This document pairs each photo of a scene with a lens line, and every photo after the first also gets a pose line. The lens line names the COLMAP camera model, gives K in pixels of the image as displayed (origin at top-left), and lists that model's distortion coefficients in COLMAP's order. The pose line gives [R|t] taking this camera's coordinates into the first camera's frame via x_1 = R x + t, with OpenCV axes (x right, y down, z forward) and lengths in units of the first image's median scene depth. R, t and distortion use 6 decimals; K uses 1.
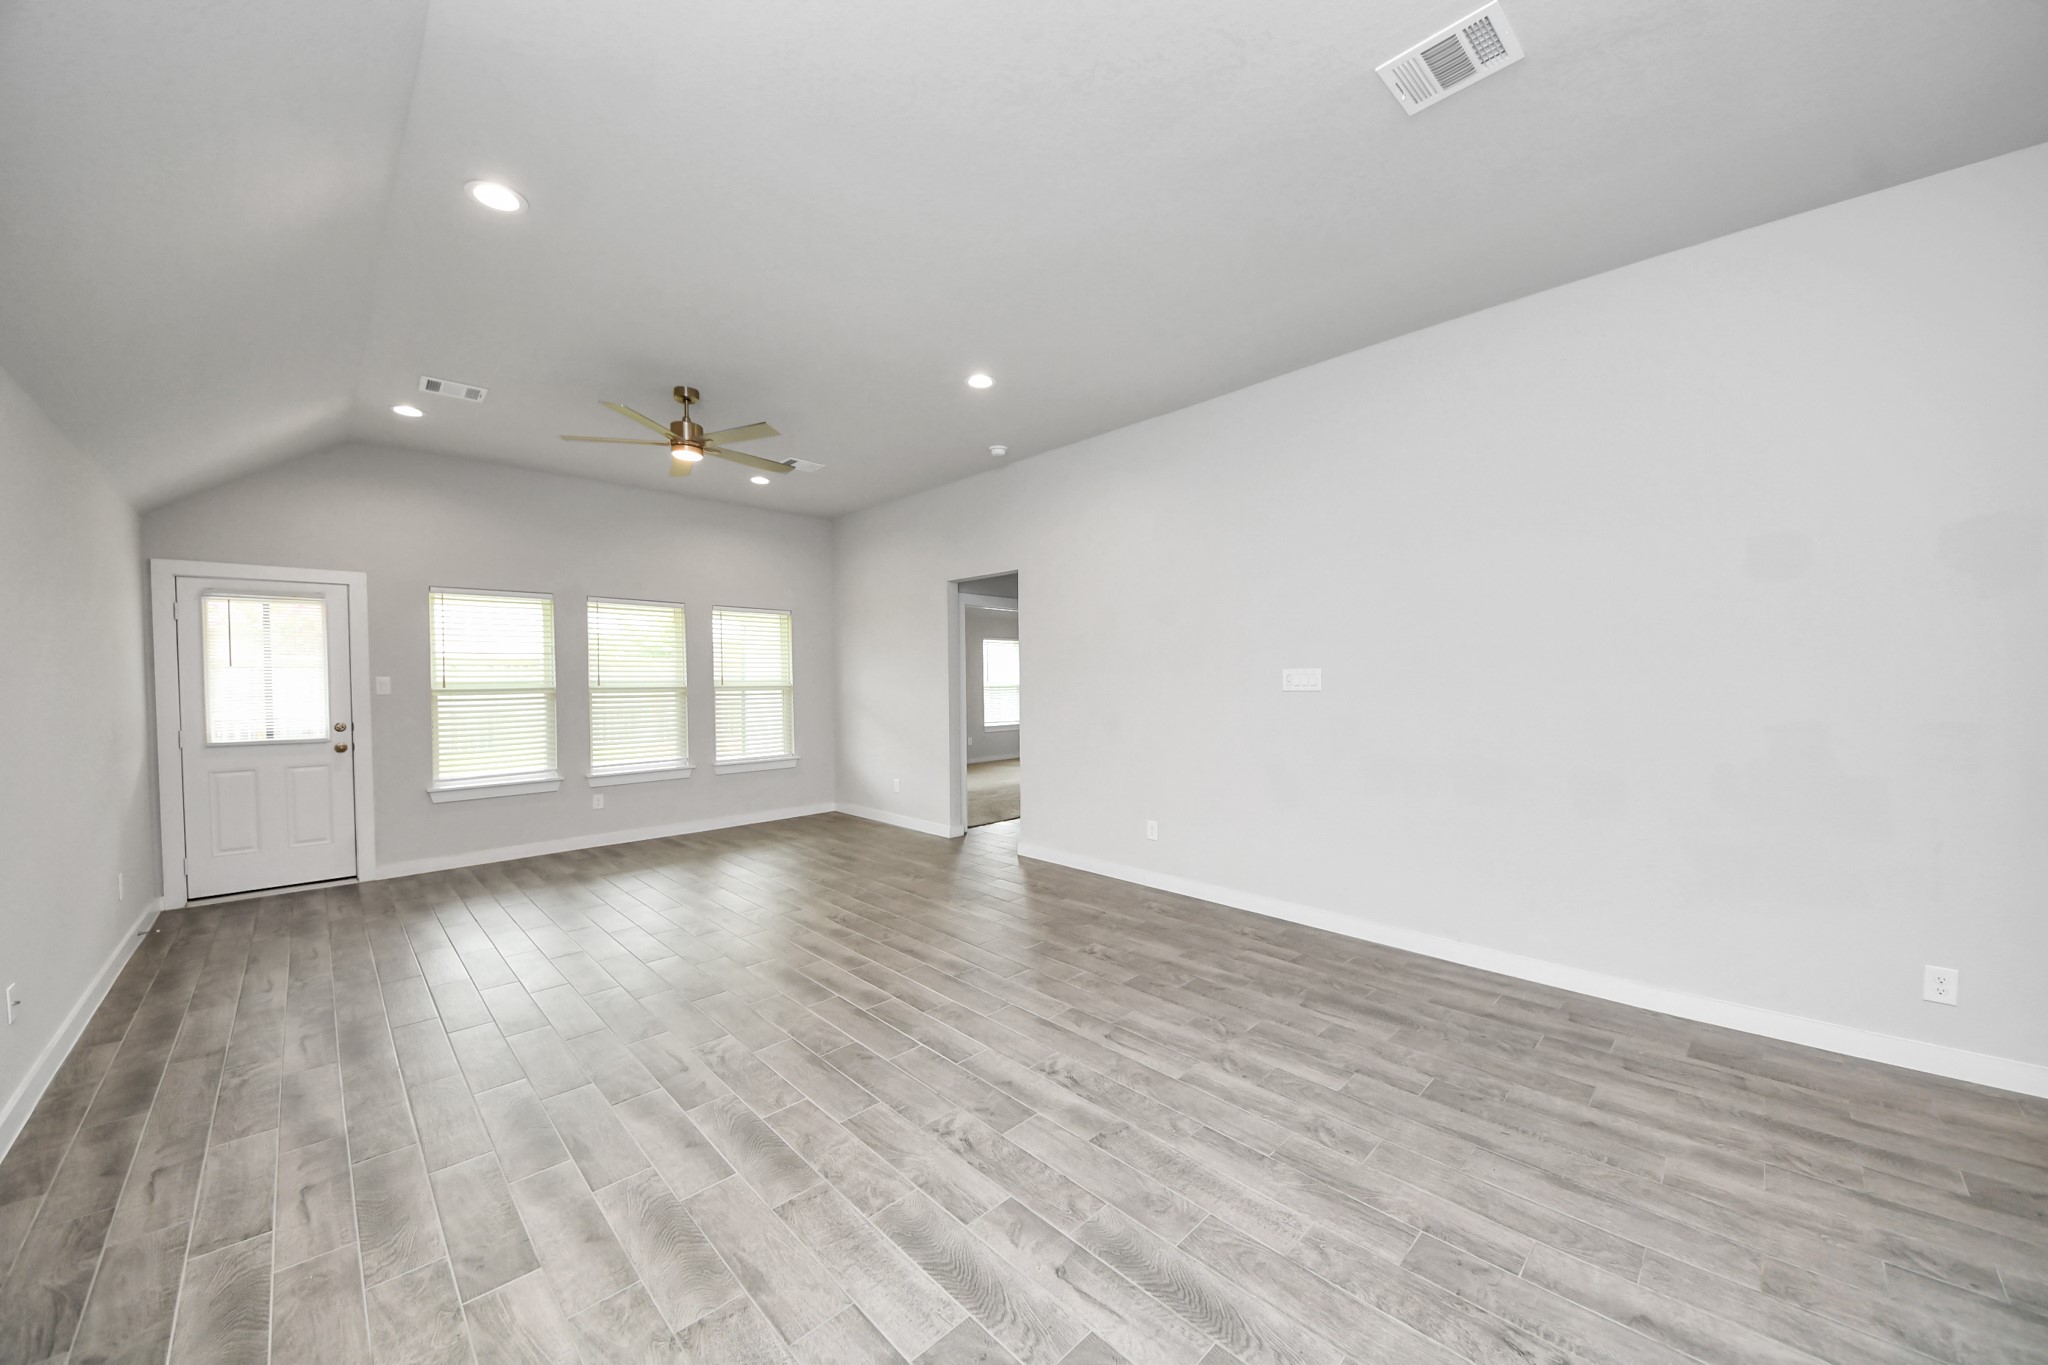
lens RADIAL K [[714.5, 0, 1024.0], [0, 714.5, 692.6], [0, 0, 1]] dist [0.034847, -0.021822]
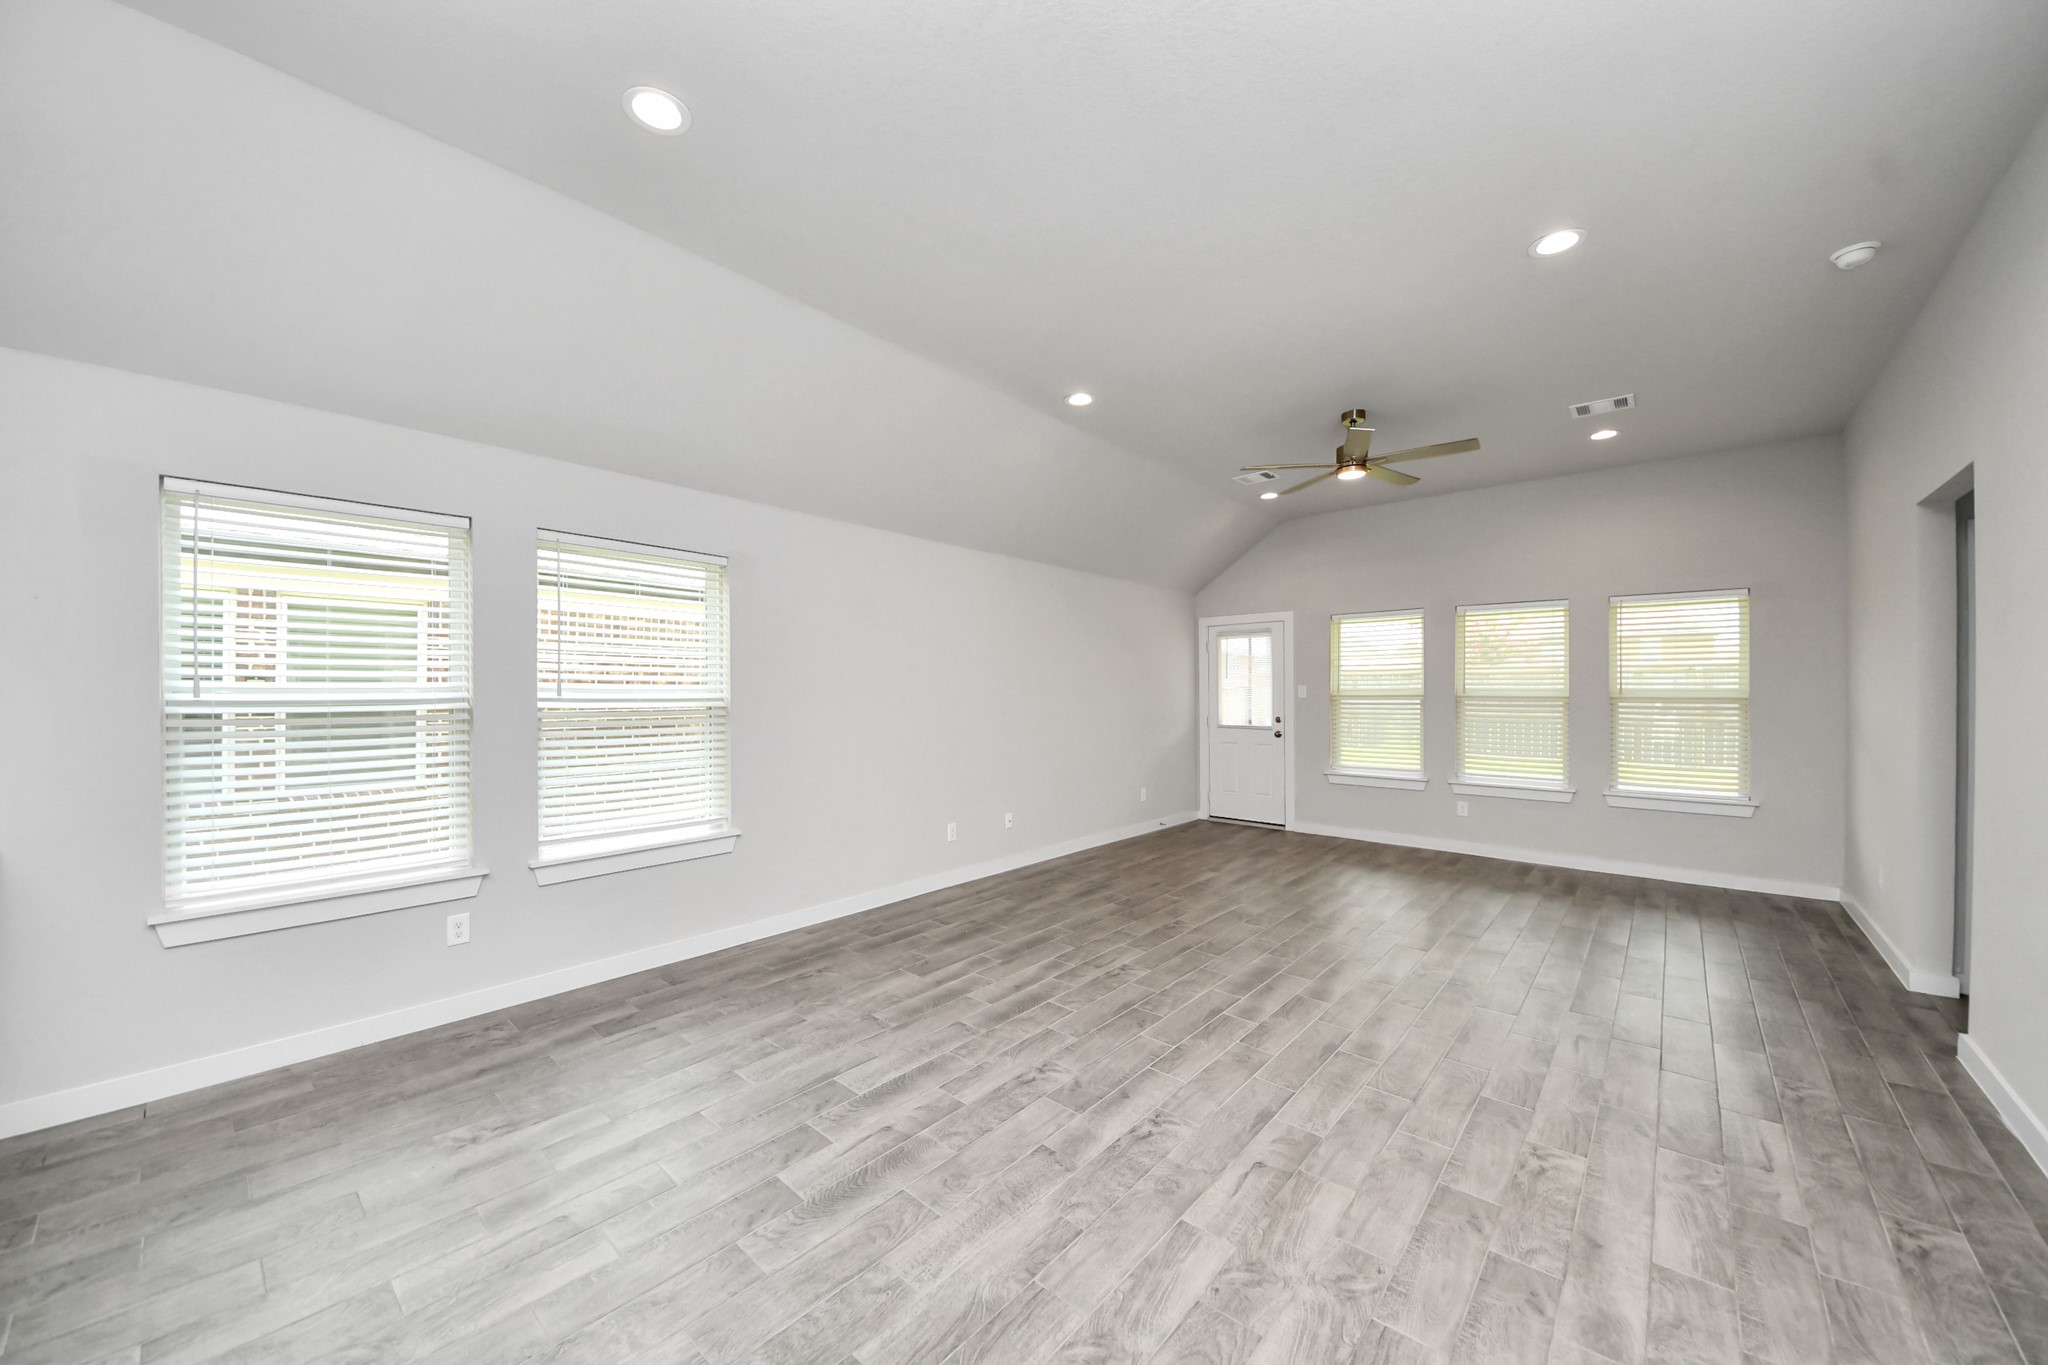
lens RADIAL K [[743.8, 0, 1031.6], [0, 743.8, 681.9], [0, 0, 1]] dist [0.047995, -0.029790]
pose [[0.081225, -0.000494, -0.996696, 0.548507], [-0.021854, 0.999759, -0.002276, -0.013776], [0.996456, 0.021966, 0.081195, 0.421894]]
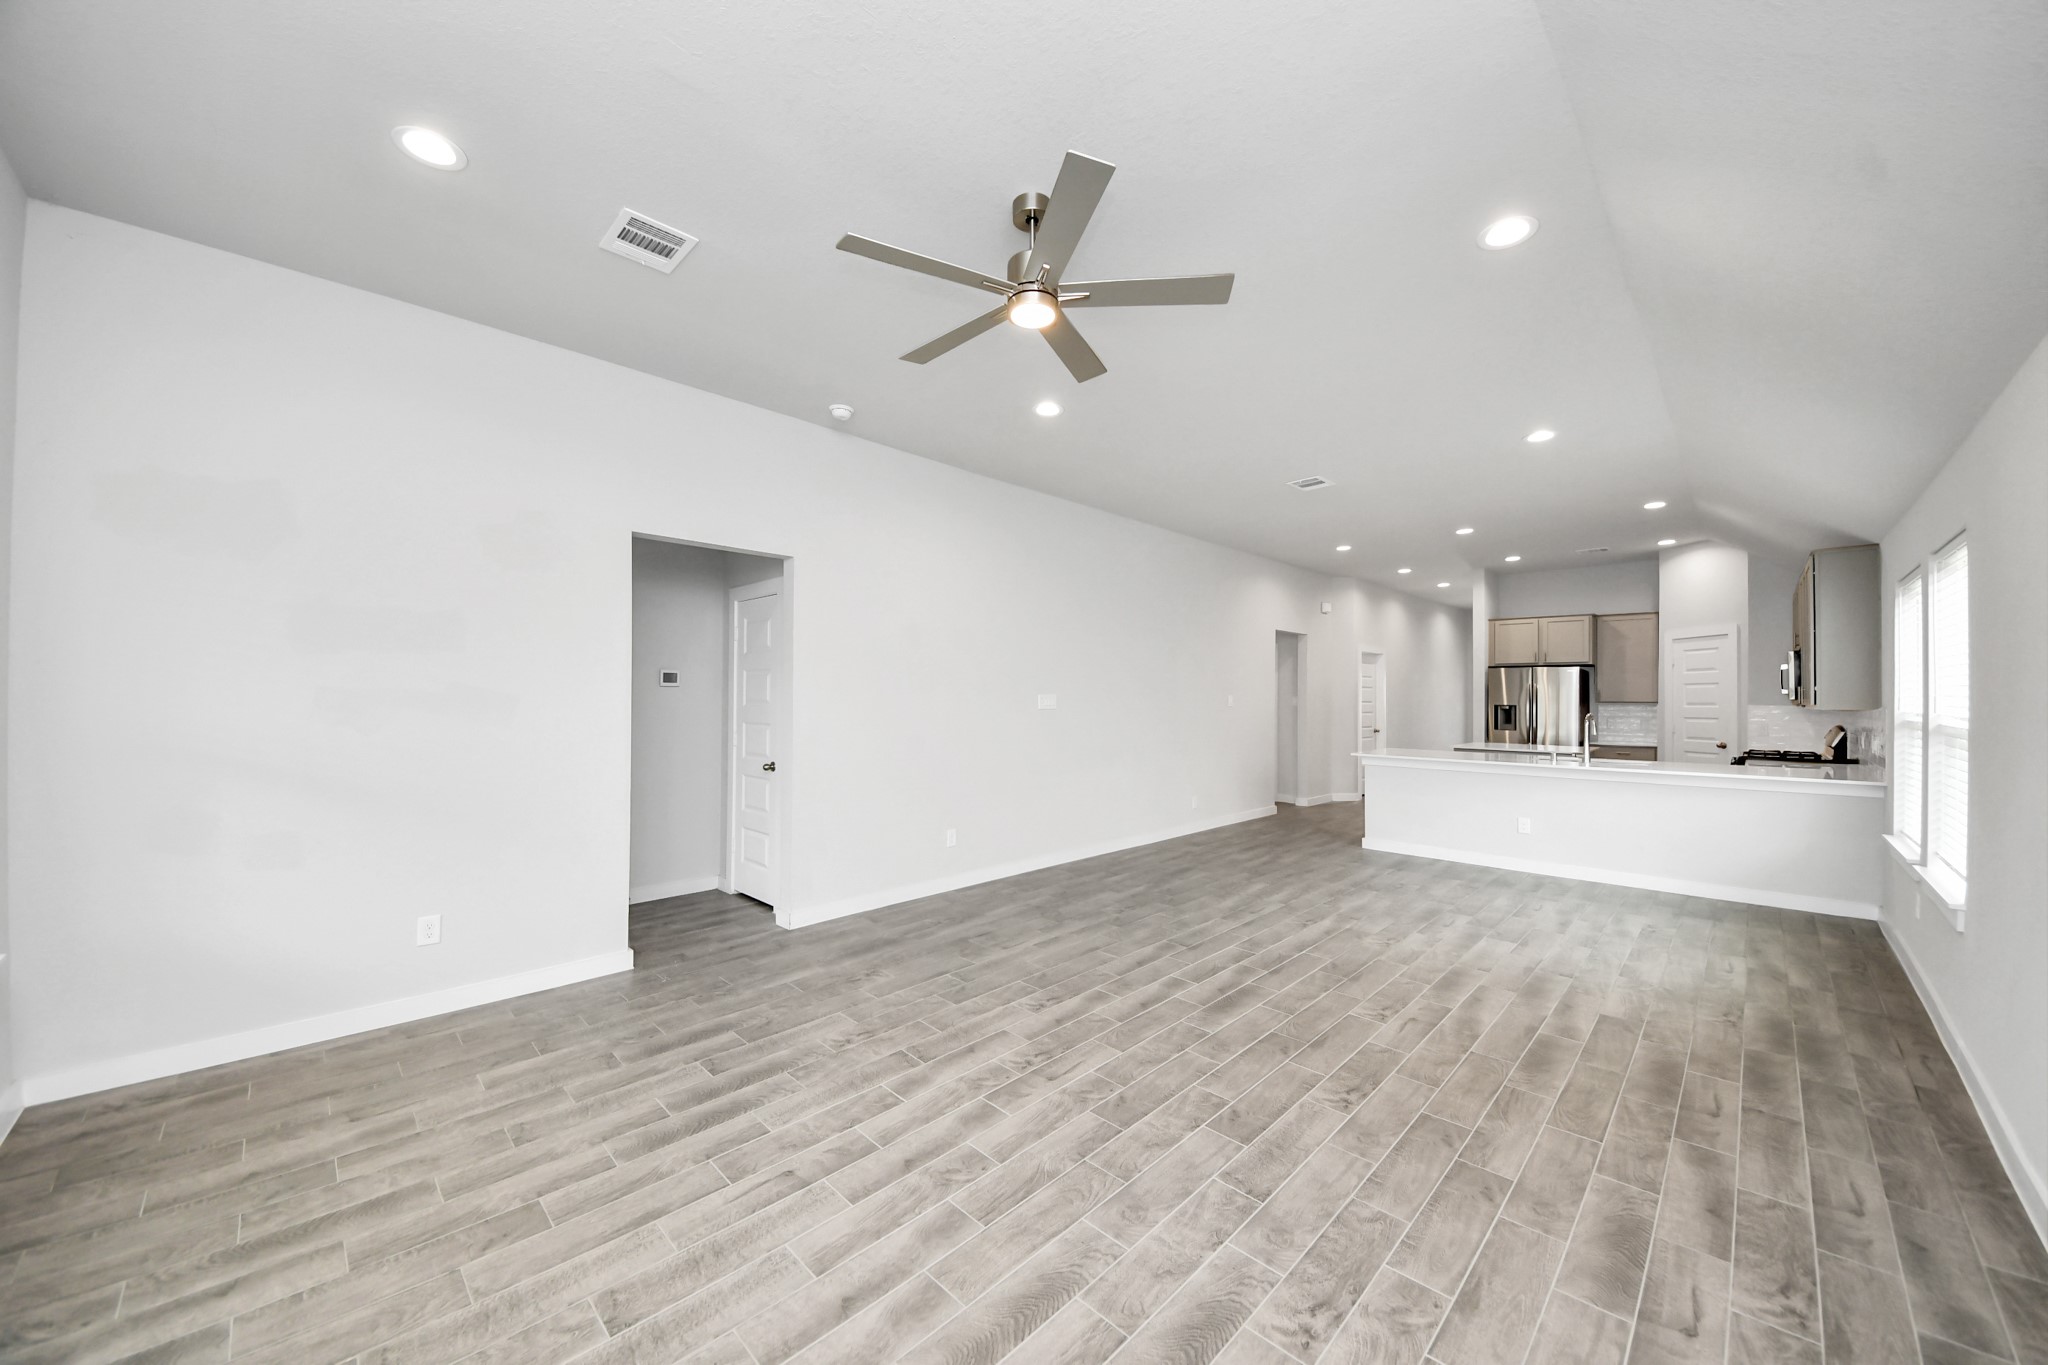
lens RADIAL K [[714.5, 0, 1024.0], [0, 714.5, 692.6], [0, 0, 1]] dist [0.034847, -0.021822]
pose [[0.001534, 0.013278, 0.999911, -0.973017], [0.012316, 0.999836, -0.013296, -0.014833], [-0.999923, 0.012335, 0.001370, 0.940692]]
